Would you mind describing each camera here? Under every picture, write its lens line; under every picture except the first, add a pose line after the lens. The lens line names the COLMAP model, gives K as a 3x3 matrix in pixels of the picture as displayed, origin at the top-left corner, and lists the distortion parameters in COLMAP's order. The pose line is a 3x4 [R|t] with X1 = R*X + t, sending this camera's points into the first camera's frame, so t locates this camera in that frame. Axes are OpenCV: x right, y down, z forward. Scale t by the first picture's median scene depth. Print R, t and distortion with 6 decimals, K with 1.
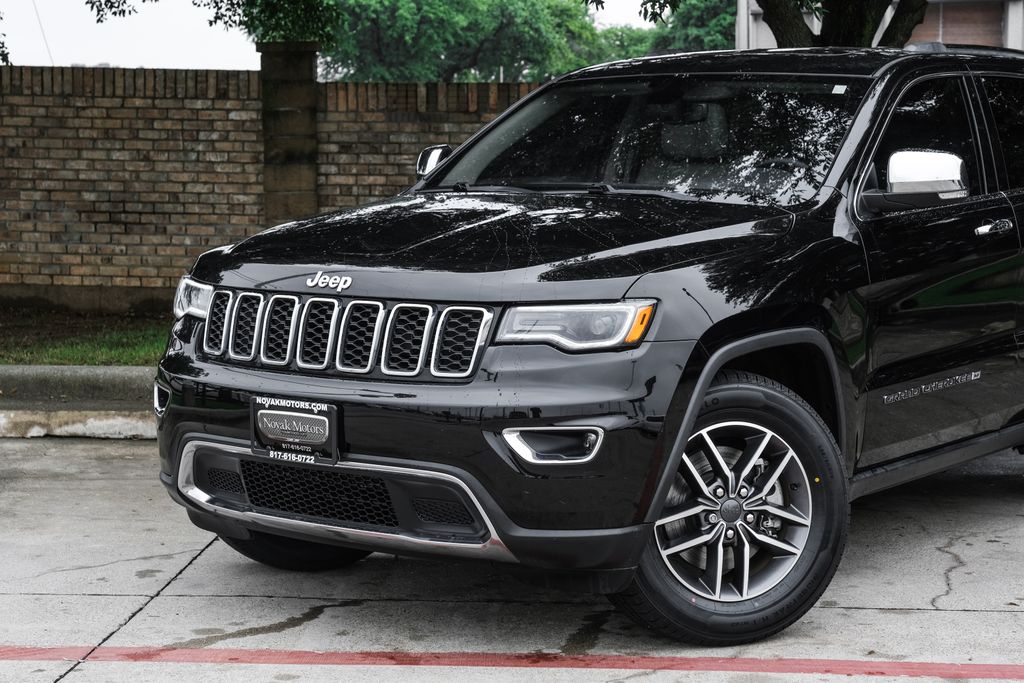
lens RADIAL K [[2259.6, 0, 486.4], [0, 2259.6, 343.7], [0, 0, 1]] dist [0.052425, 0.750222]
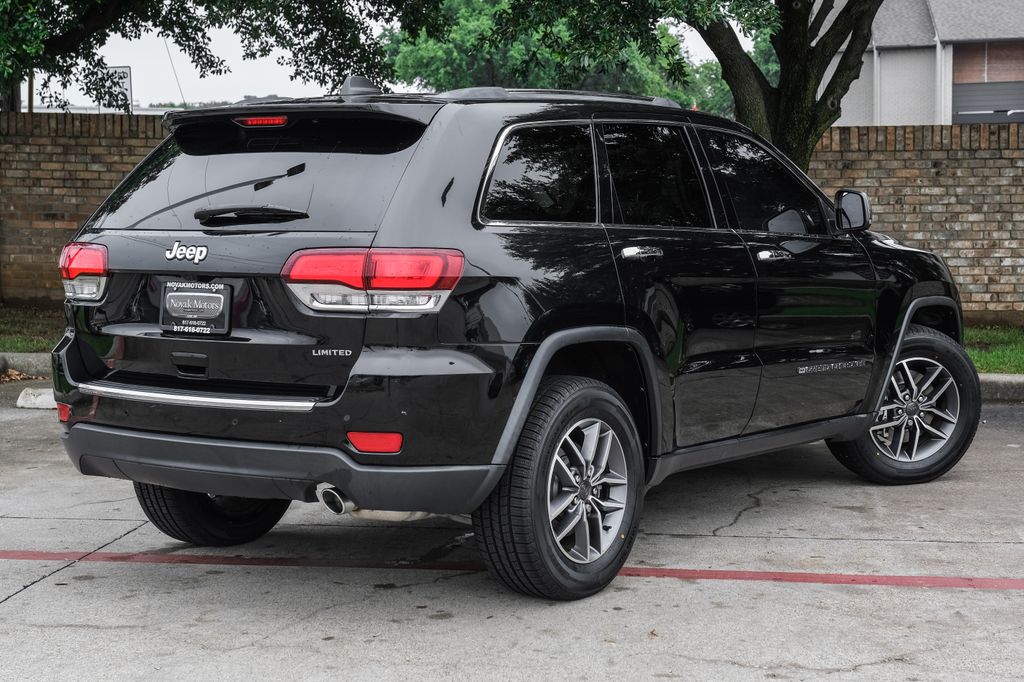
lens RADIAL K [[2140.5, 0, 519.0], [0, 2140.5, 321.7], [0, 0, 1]] dist [0.052260, 0.450939]
pose [[0.996824, 0.003737, -0.079549, 0.096200], [-0.004551, 0.999939, -0.010055, 0.001470], [0.079506, 0.010385, 0.996780, -0.149621]]
